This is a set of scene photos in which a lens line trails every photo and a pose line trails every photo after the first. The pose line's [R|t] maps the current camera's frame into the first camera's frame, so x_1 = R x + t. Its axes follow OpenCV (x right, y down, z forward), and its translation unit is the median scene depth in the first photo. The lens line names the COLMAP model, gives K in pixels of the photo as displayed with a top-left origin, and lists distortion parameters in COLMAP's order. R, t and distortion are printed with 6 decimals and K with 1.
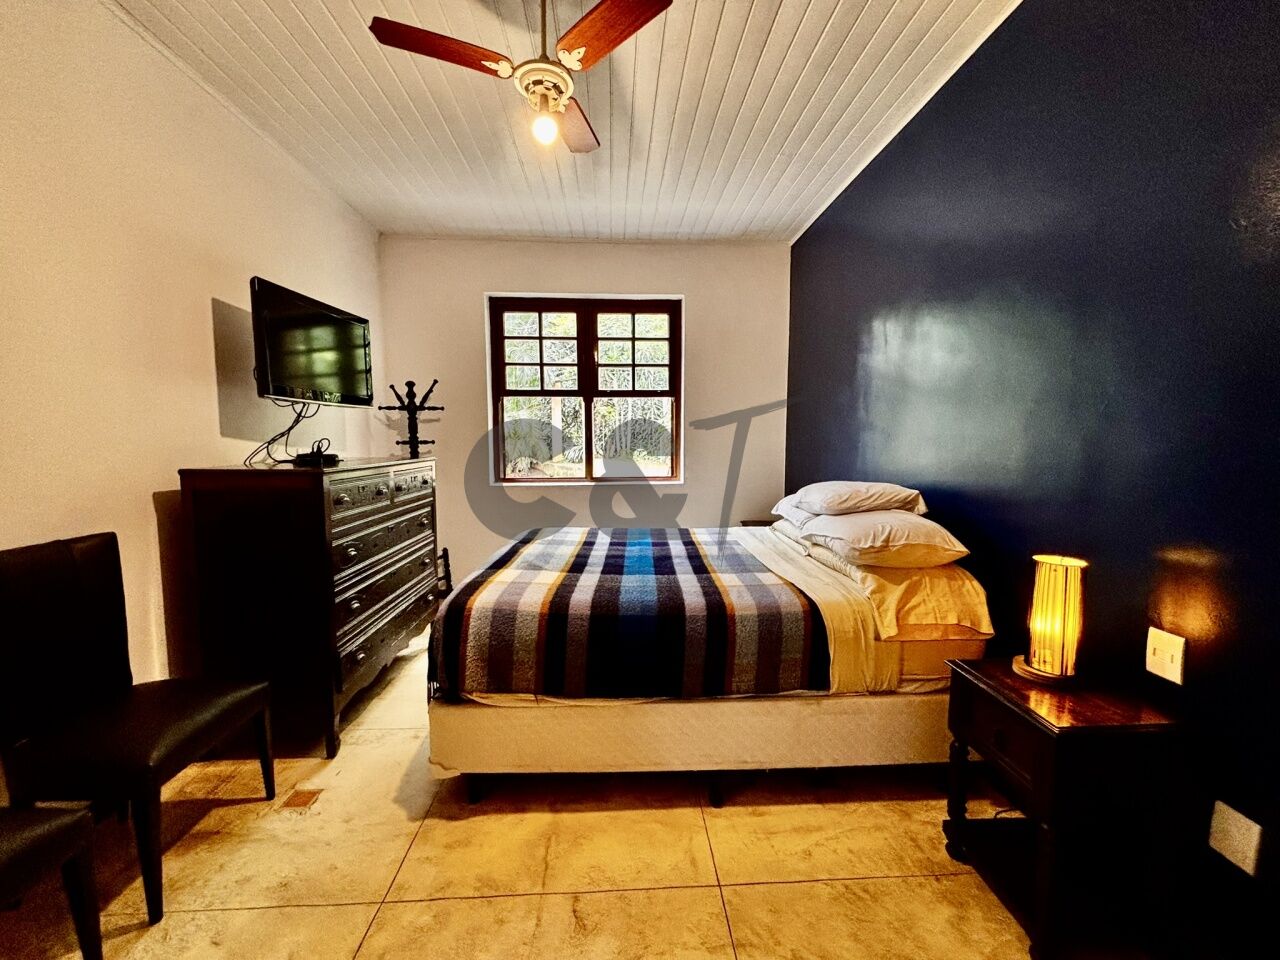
lens RADIAL K [[512.1, 0, 637.2], [0, 512.1, 480.9], [0, 0, 1]] dist [0.001776, -0.000491]
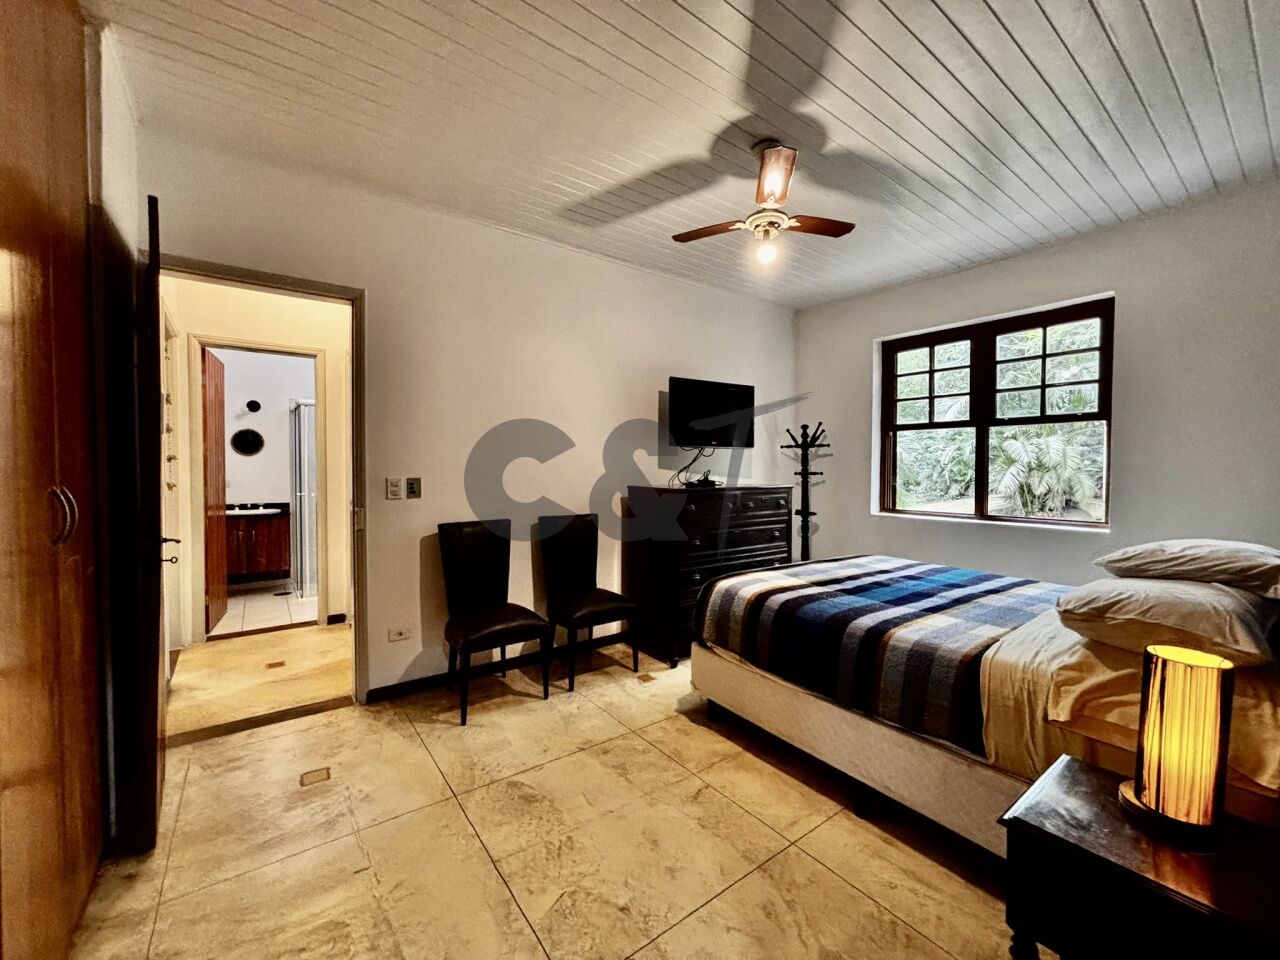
lens RADIAL K [[512.1, 0, 650.6], [0, 512.1, 484.1], [0, 0, 1]] dist [0.001776, -0.000491]
pose [[0.568887, 0.032186, -0.821786, 0.628254], [-0.074954, 0.997104, -0.012835, -0.009746], [0.818993, 0.068898, 0.569652, -0.013339]]
